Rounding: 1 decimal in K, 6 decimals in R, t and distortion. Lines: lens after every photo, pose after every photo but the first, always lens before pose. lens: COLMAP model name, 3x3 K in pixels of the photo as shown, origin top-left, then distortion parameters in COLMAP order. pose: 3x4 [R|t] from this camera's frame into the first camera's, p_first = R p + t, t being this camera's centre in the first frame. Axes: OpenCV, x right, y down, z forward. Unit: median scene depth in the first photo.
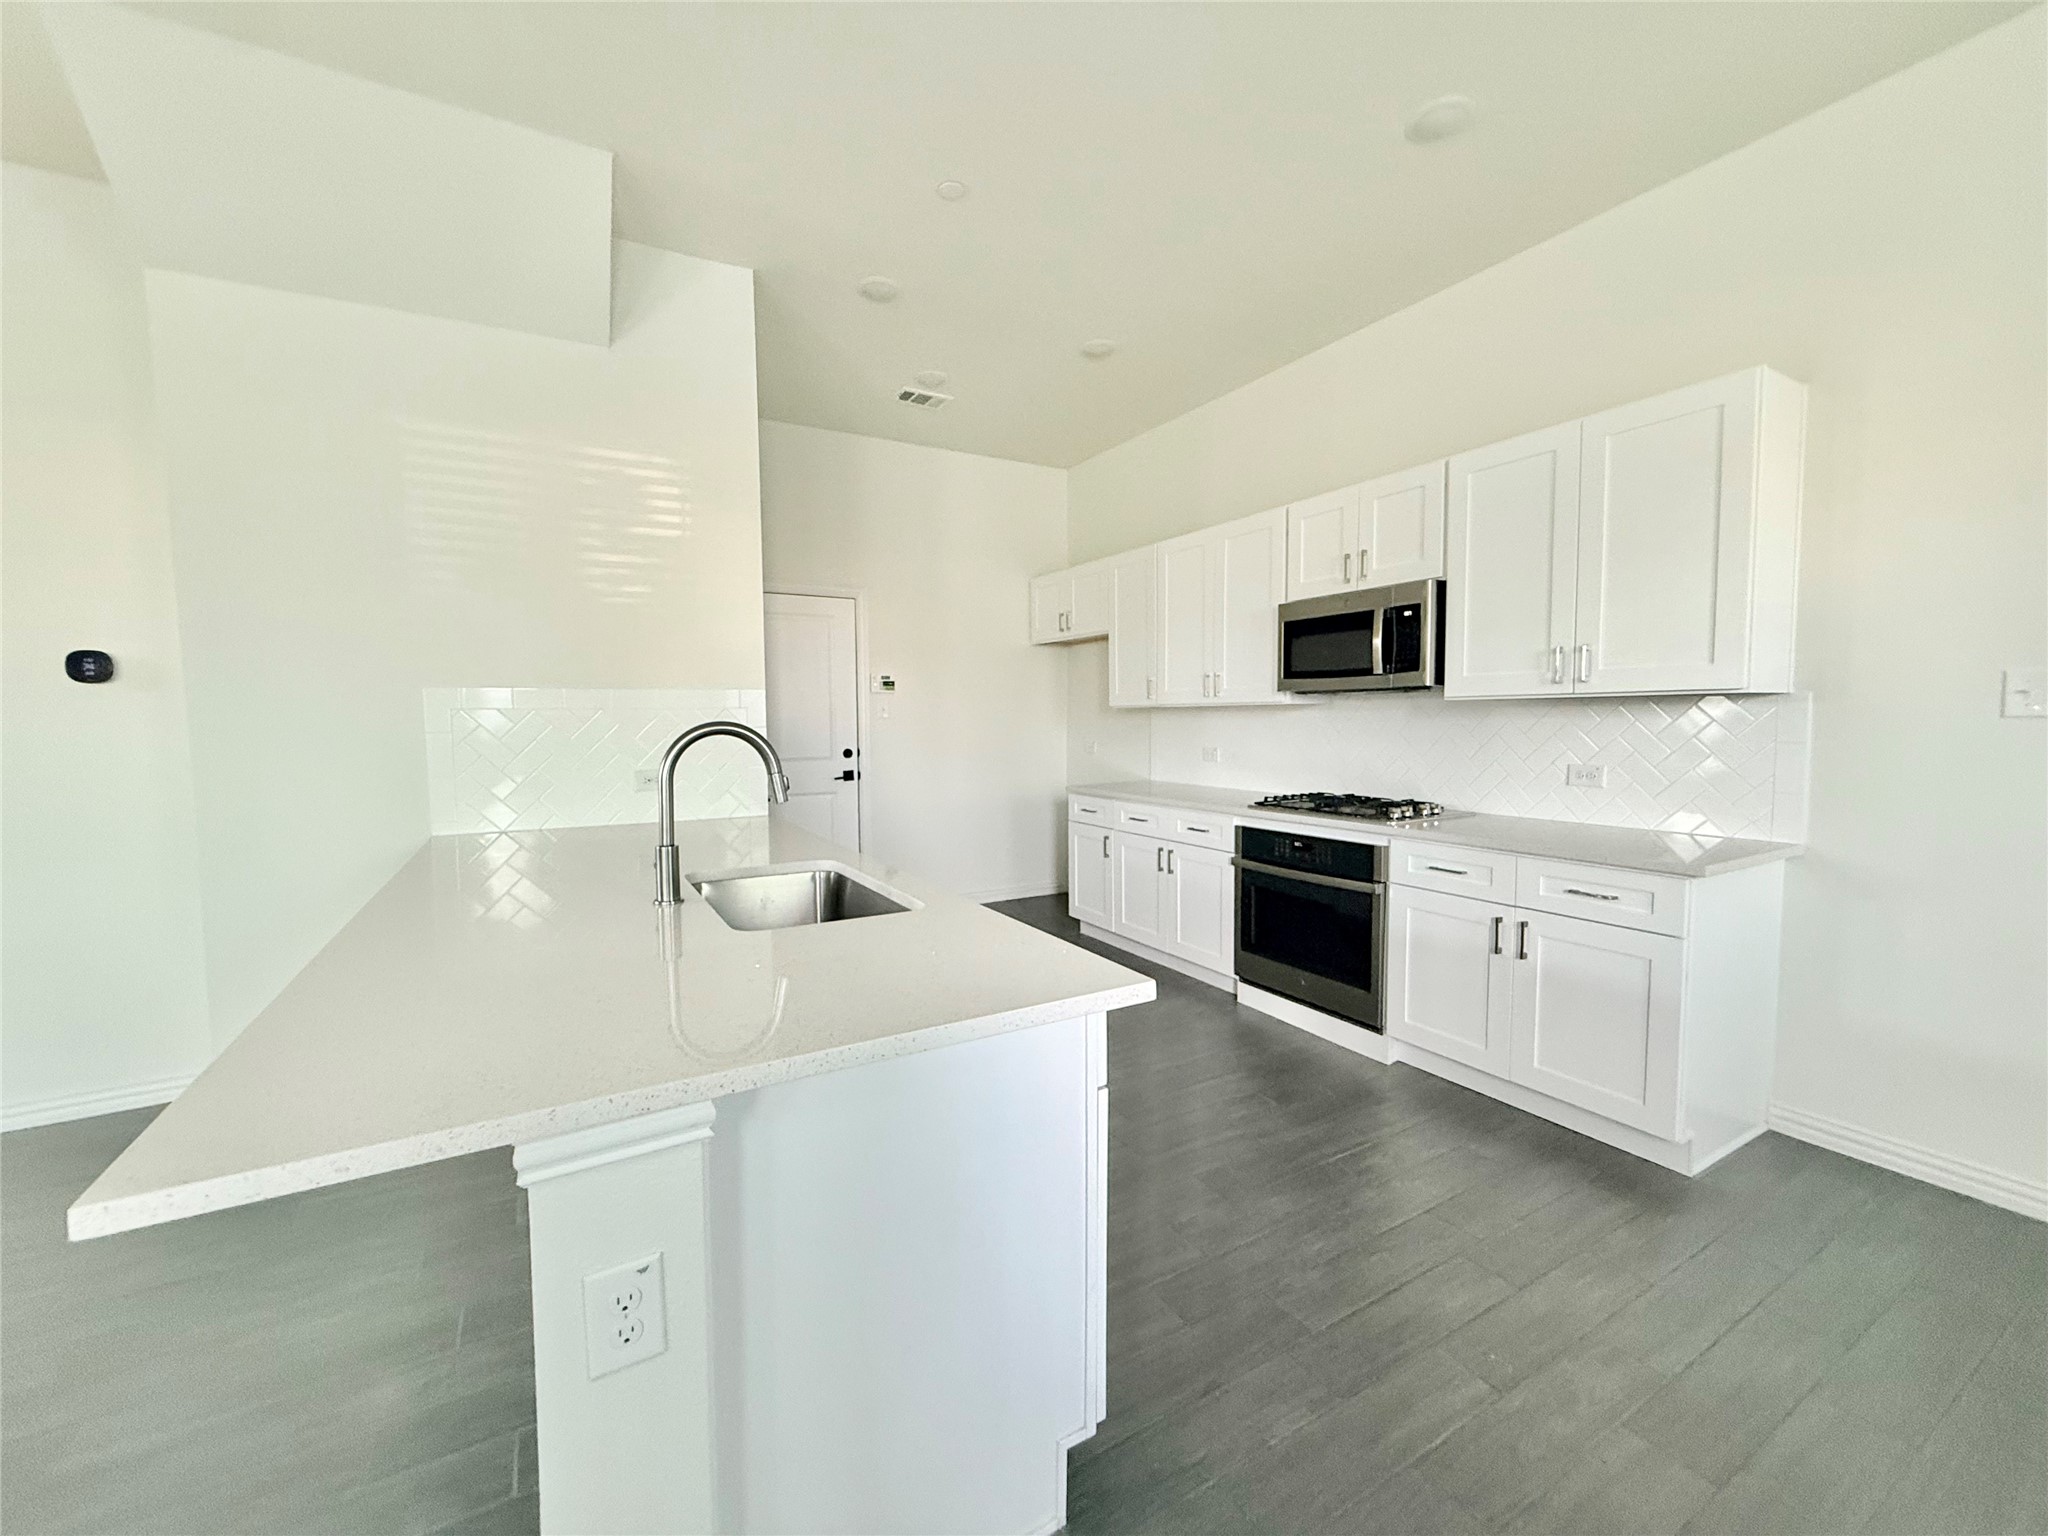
lens RADIAL K [[819.7, 0, 1029.3], [0, 819.7, 763.4], [0, 0, 1]] dist [0.004706, 0.000142]
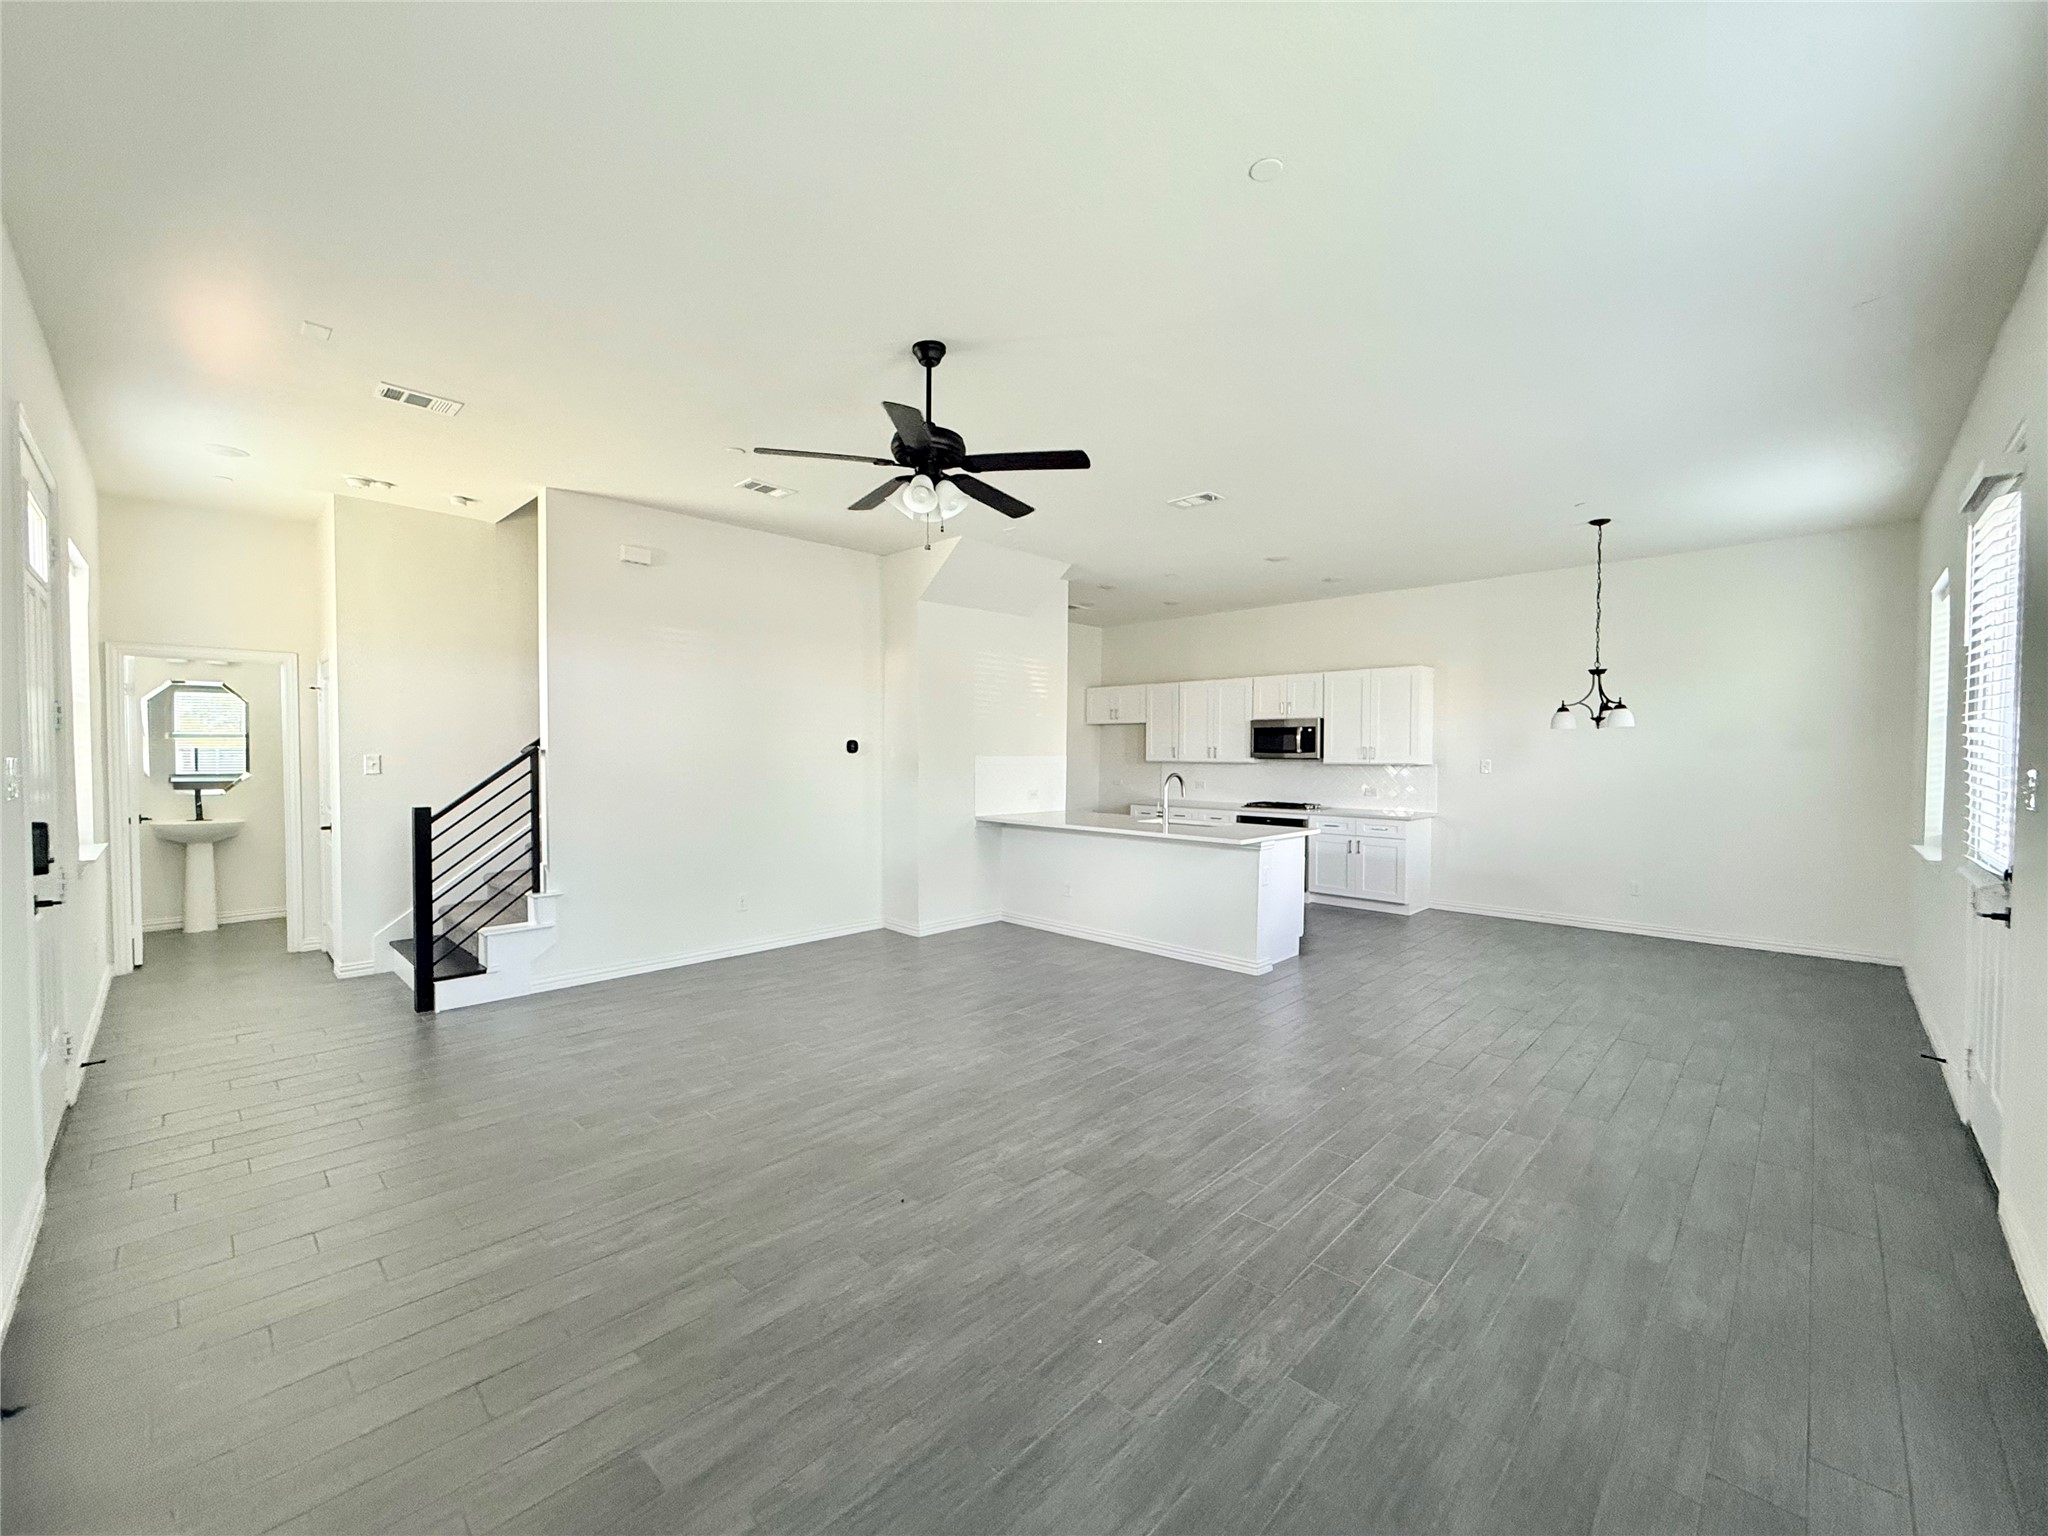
lens RADIAL K [[819.7, 0, 1018.0], [0, 819.7, 765.7], [0, 0, 1]] dist [0.004706, 0.000142]
pose [[0.963720, 0.009341, 0.266751, -1.087162], [0.001171, 0.999230, -0.039222, 0.029820], [-0.266912, 0.038112, 0.962967, -1.210582]]
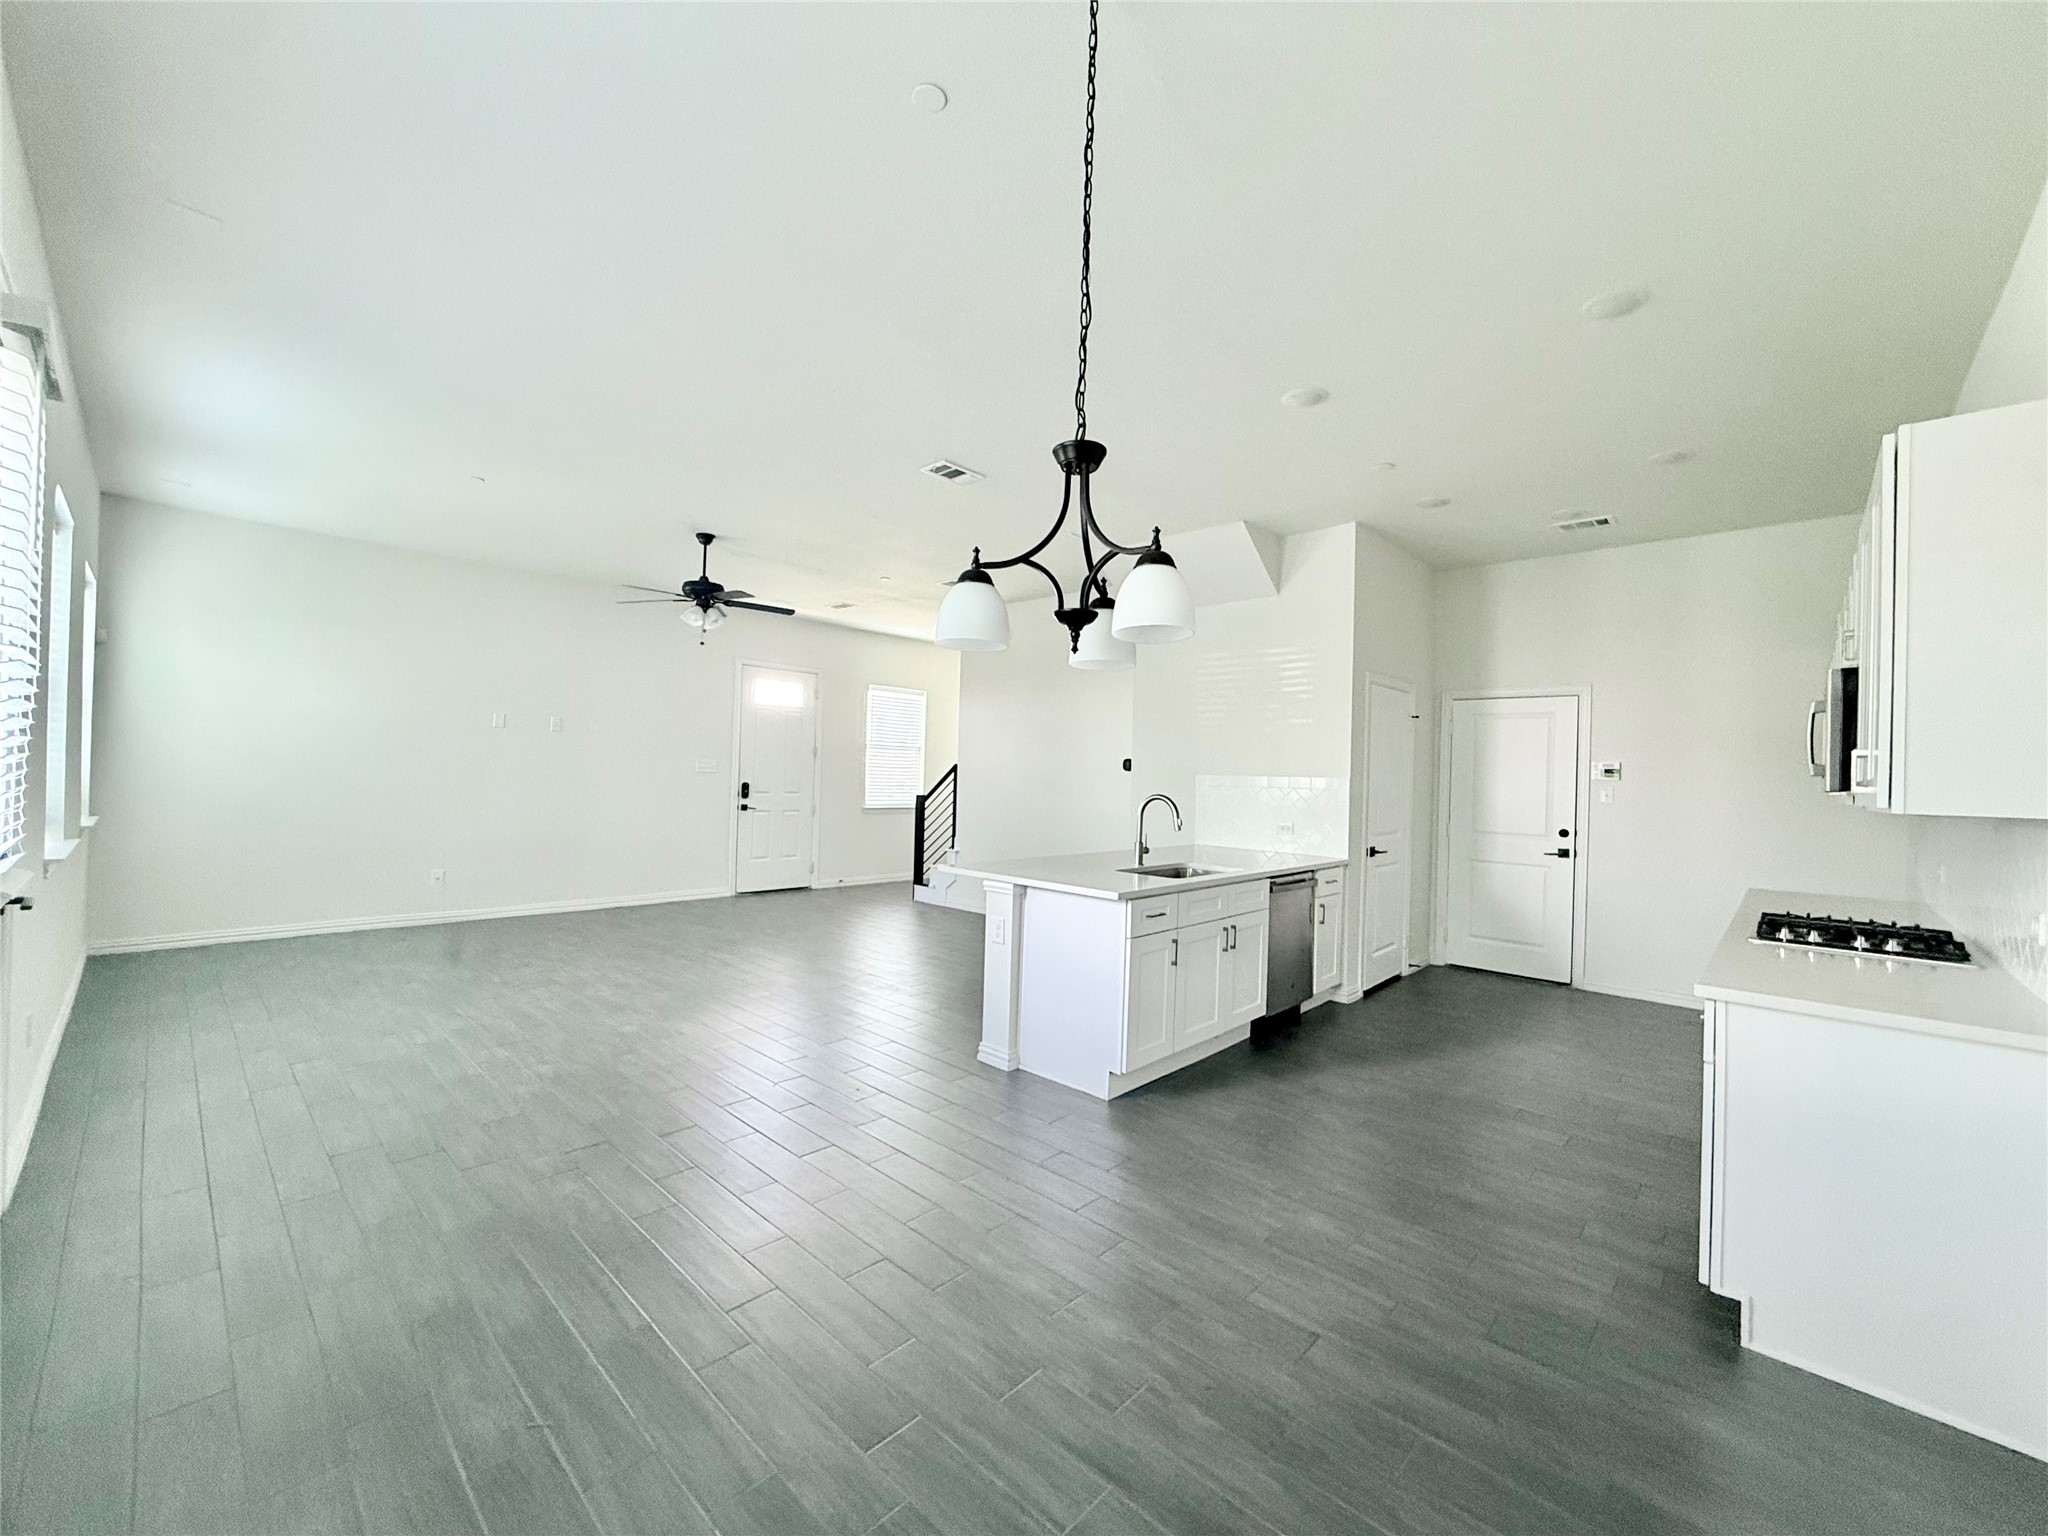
lens RADIAL K [[819.7, 0, 1012.9], [0, 819.7, 770.7], [0, 0, 1]] dist [0.004706, 0.000142]
pose [[0.278550, 0.011900, -0.960348, 1.022972], [-0.085086, 0.996297, -0.012334, -0.031090], [0.956645, 0.085148, 0.278531, -0.049508]]
